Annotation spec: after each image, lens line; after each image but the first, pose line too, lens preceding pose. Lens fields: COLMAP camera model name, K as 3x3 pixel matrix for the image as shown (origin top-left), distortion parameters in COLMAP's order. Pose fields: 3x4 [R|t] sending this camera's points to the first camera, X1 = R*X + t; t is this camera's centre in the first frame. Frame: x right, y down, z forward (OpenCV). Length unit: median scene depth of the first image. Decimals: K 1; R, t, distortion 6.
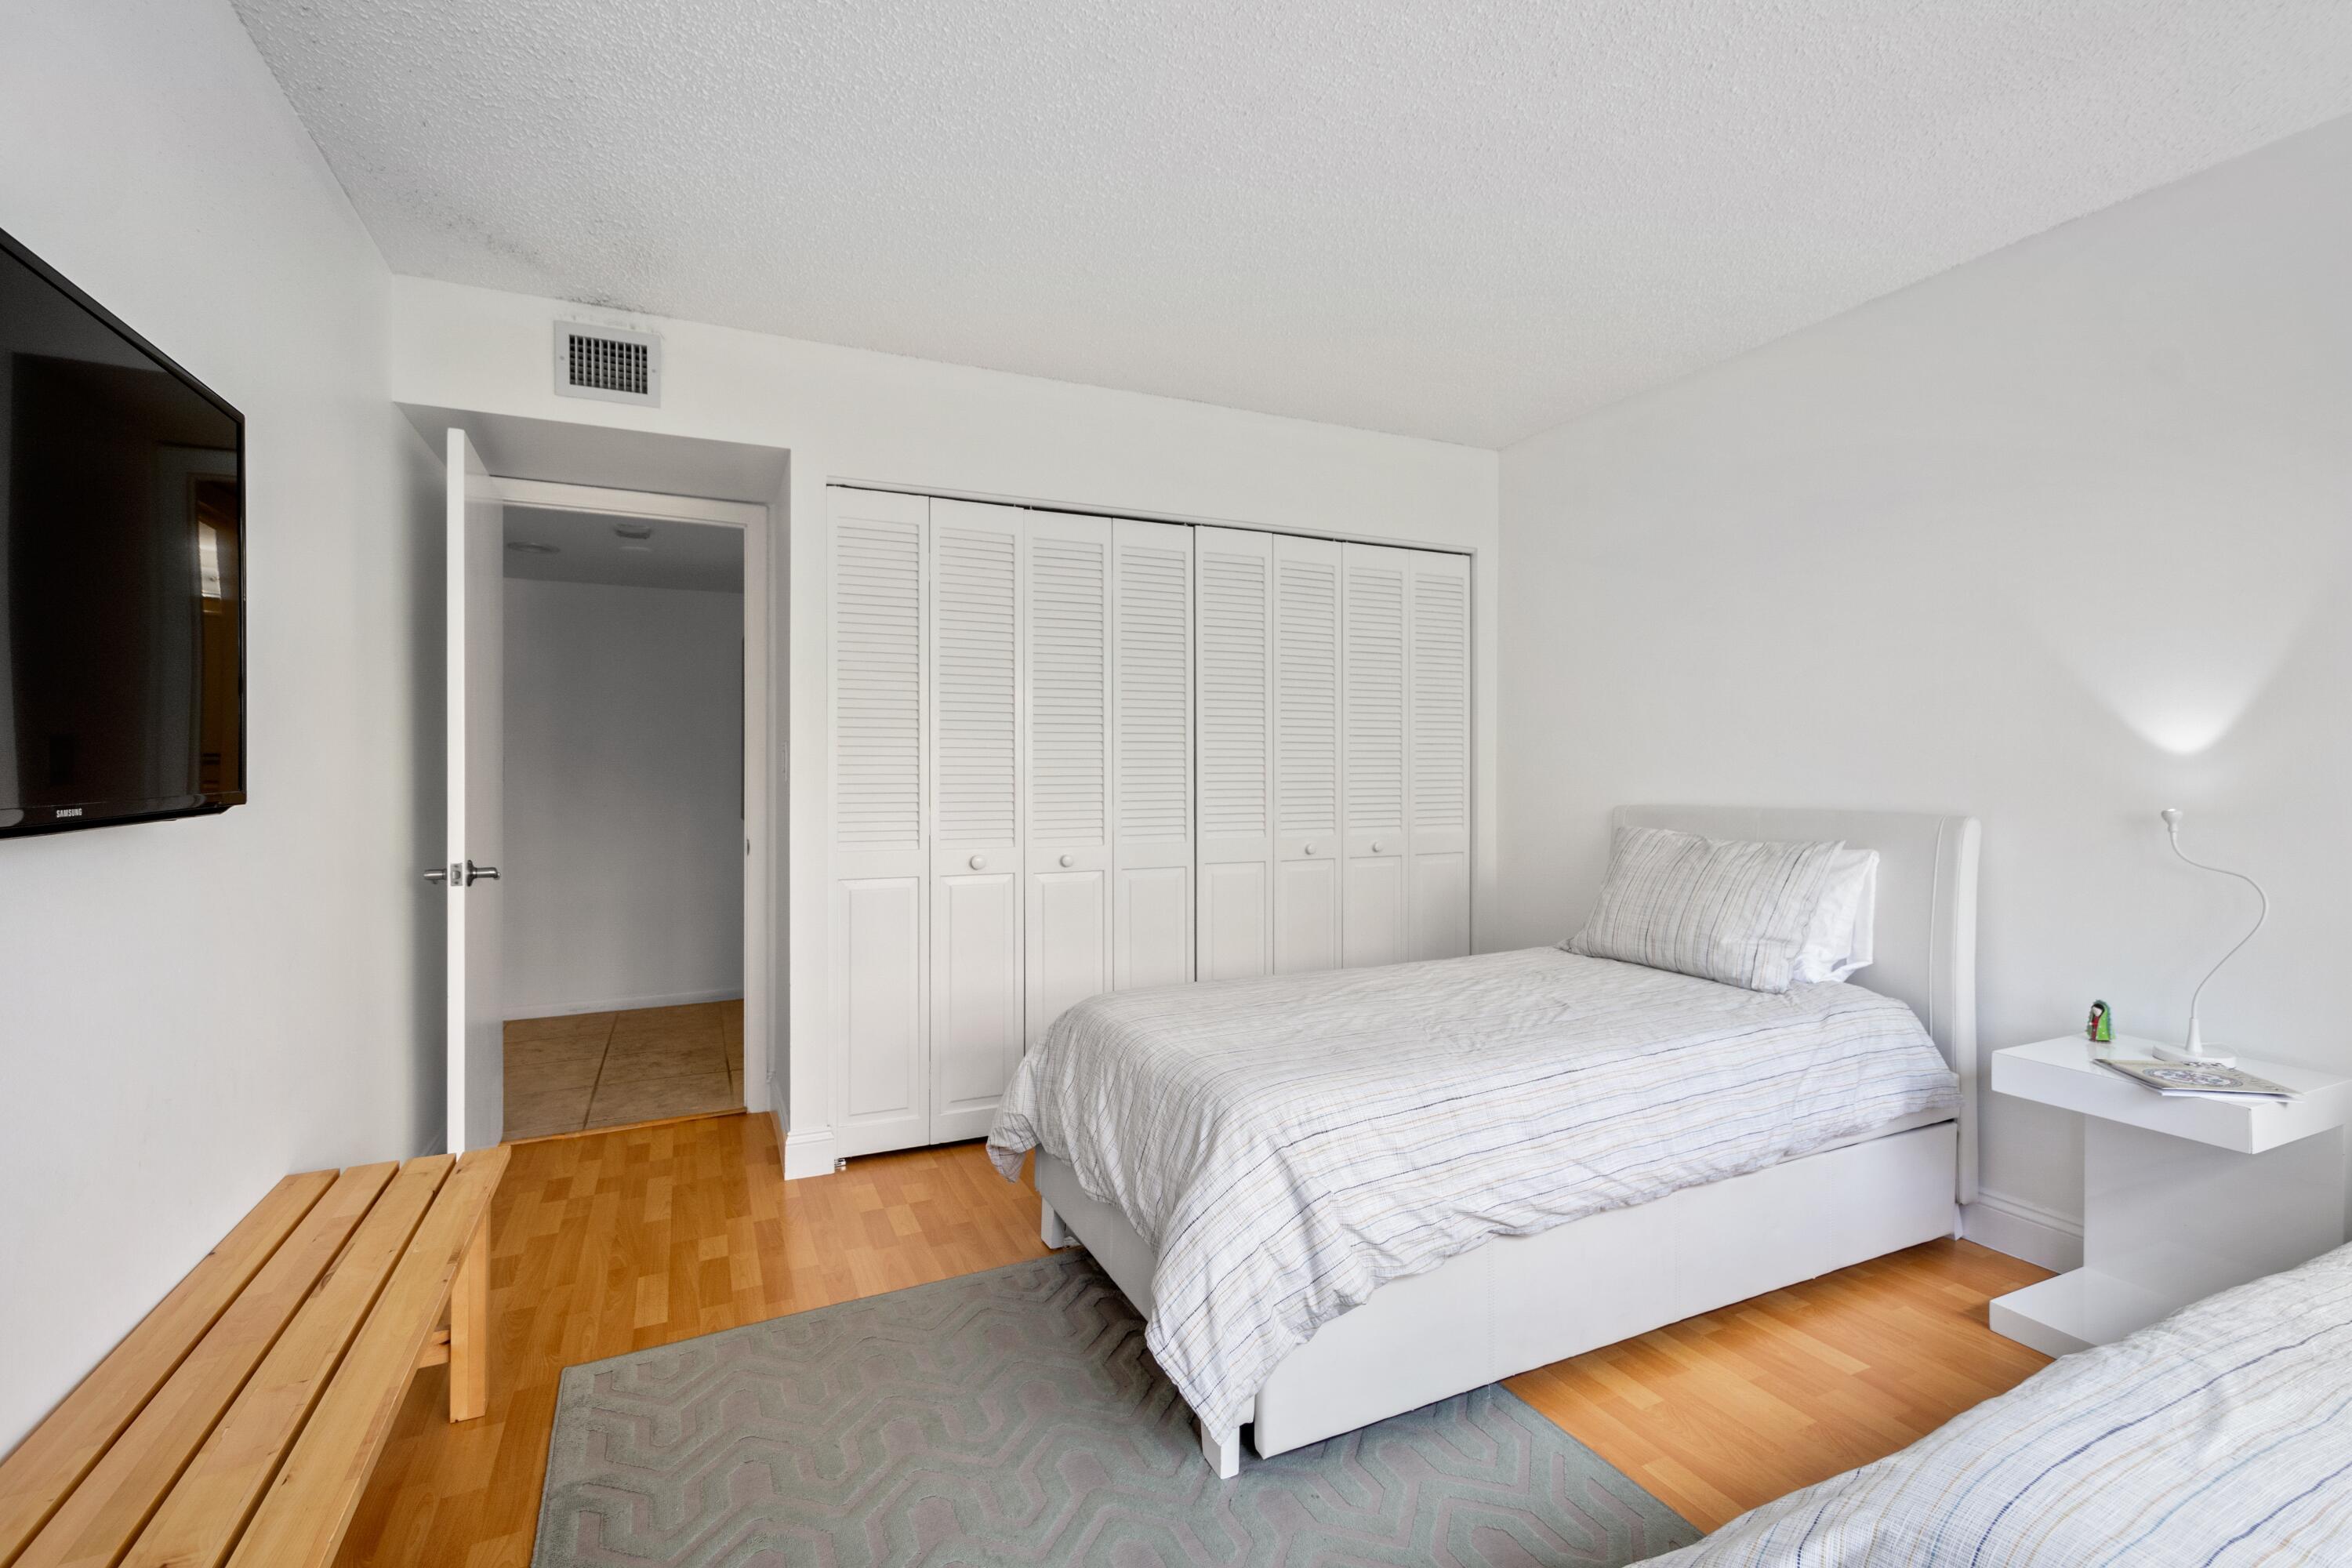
lens RADIAL K [[1036.5, 0, 1176.6], [0, 1036.5, 776.3], [0, 0, 1]] dist [0.006854, 0.000685]
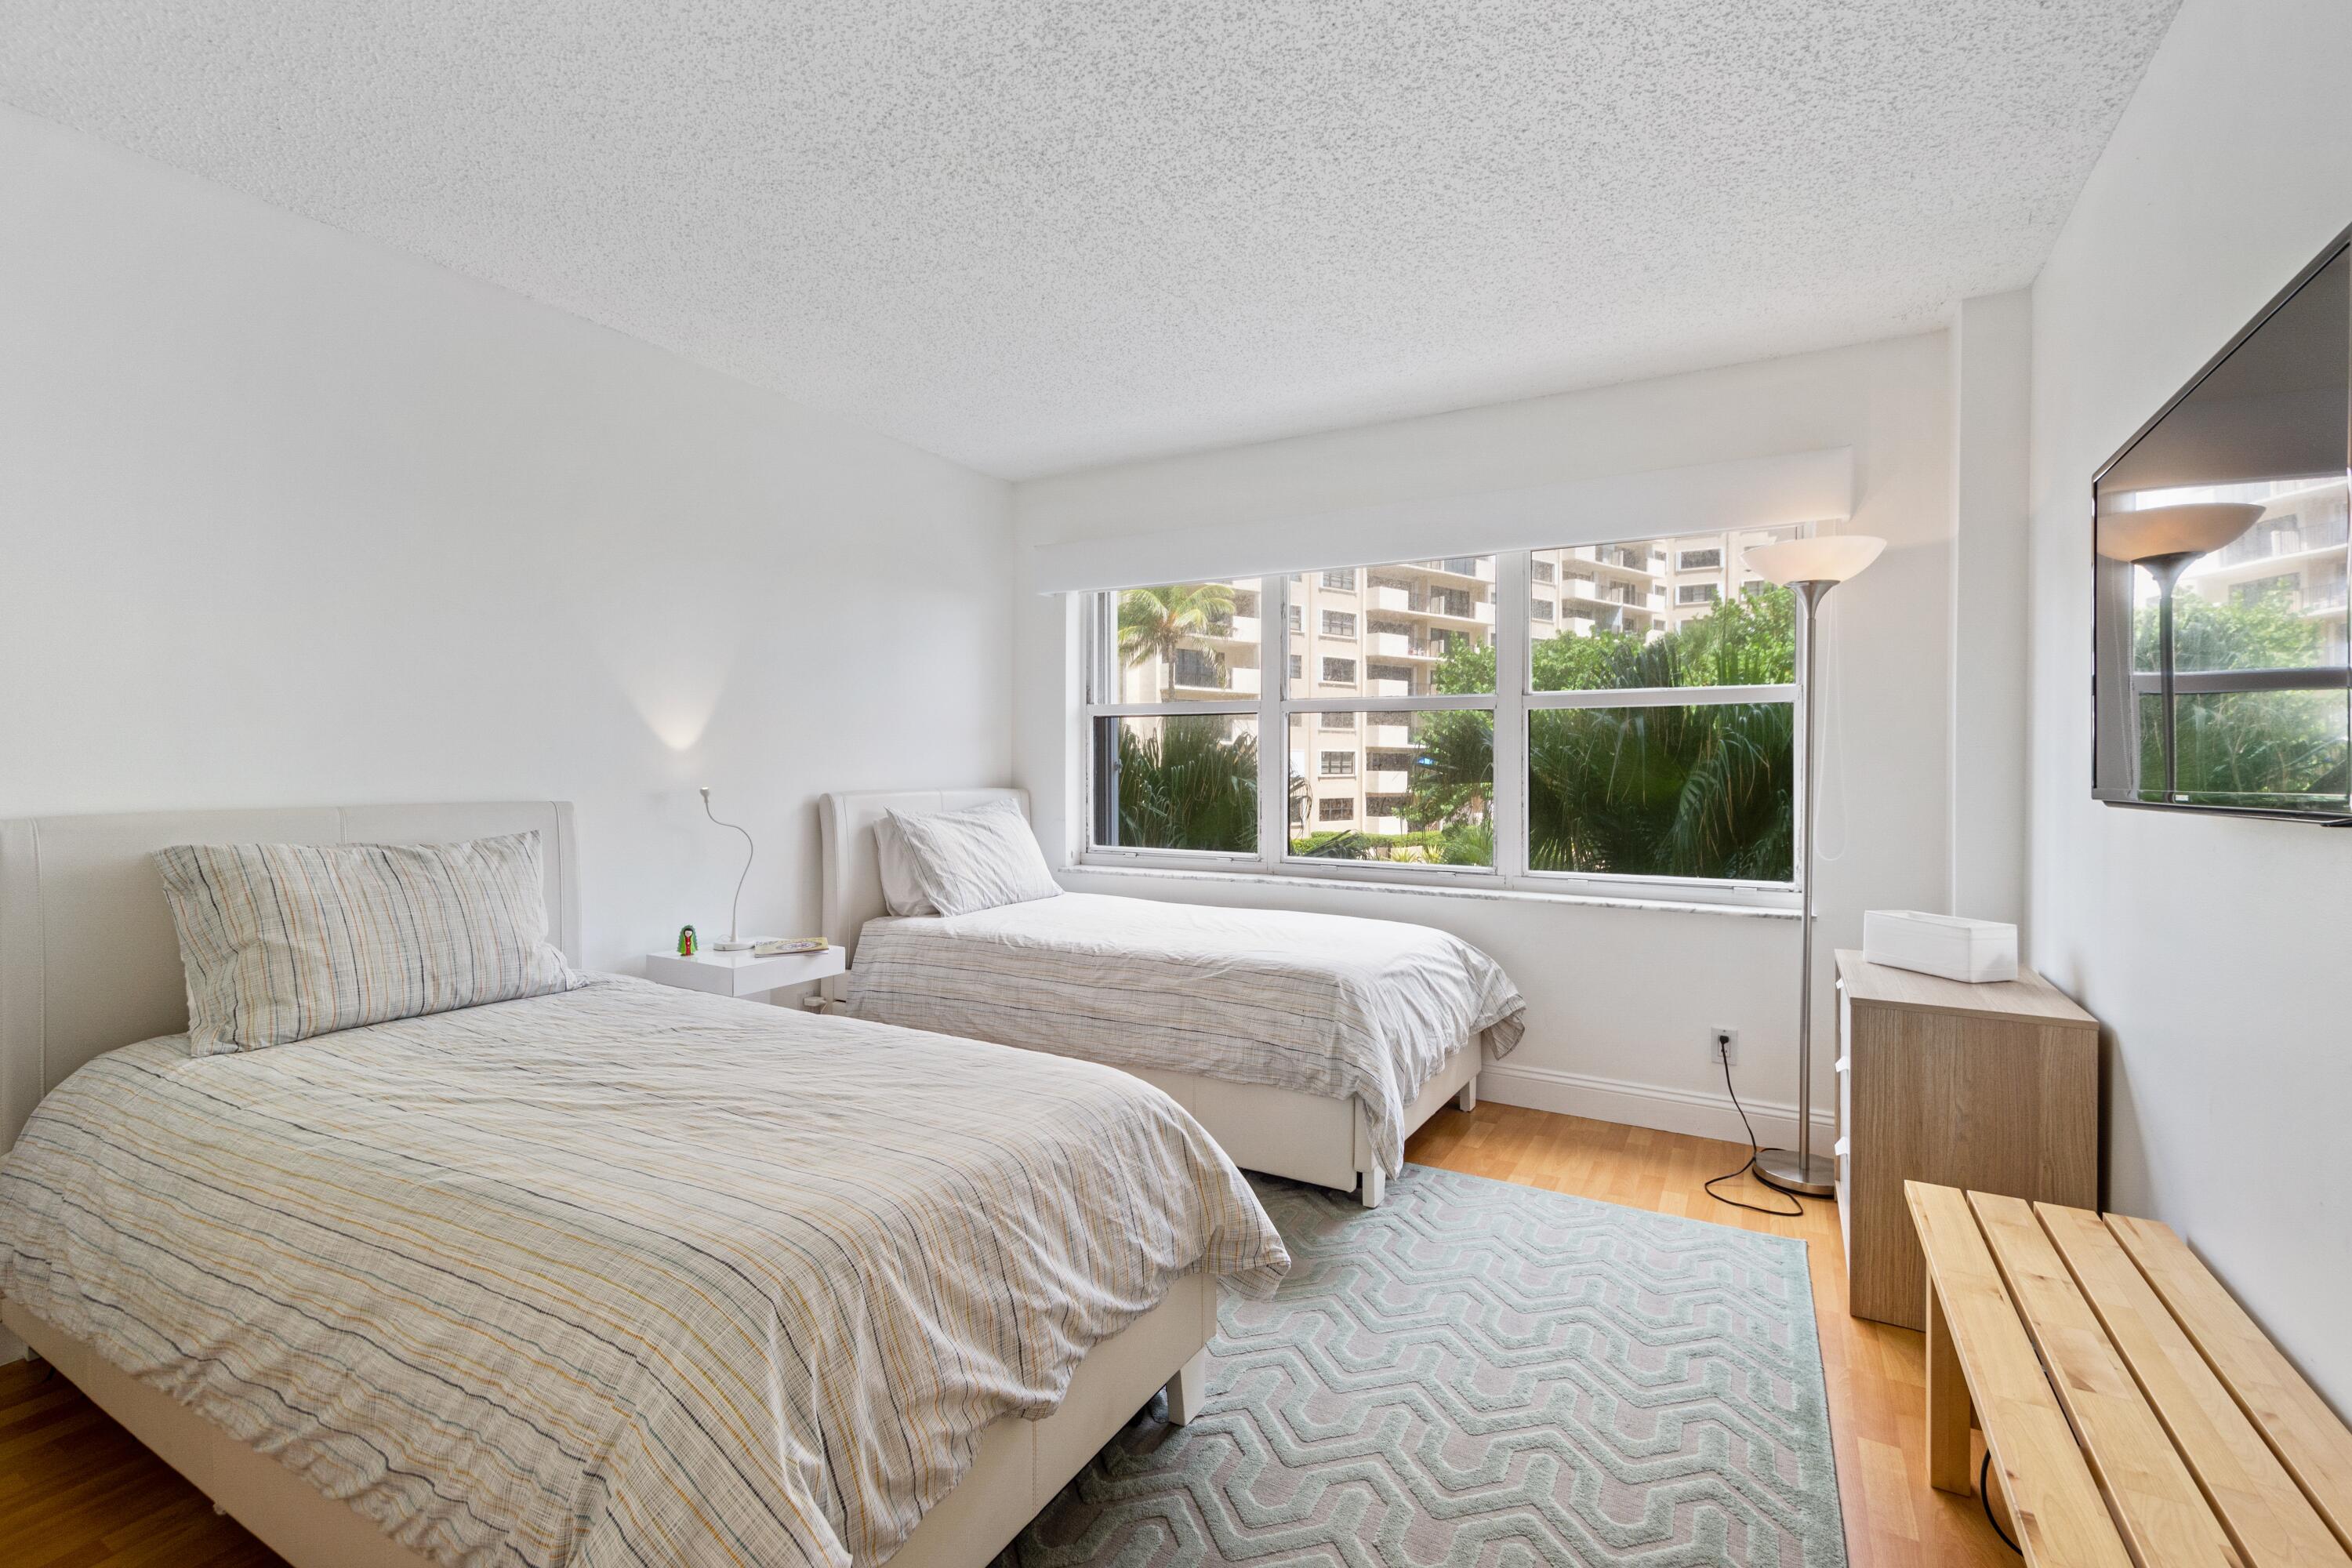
lens RADIAL K [[1036.5, 0, 1177.0], [0, 1036.5, 775.5], [0, 0, 1]] dist [0.006854, 0.000685]
pose [[-0.570146, -0.013034, 0.821440, -0.526983], [0.000759, 0.999865, 0.016393, -0.006188], [-0.821543, 0.009970, -0.570060, 1.051041]]
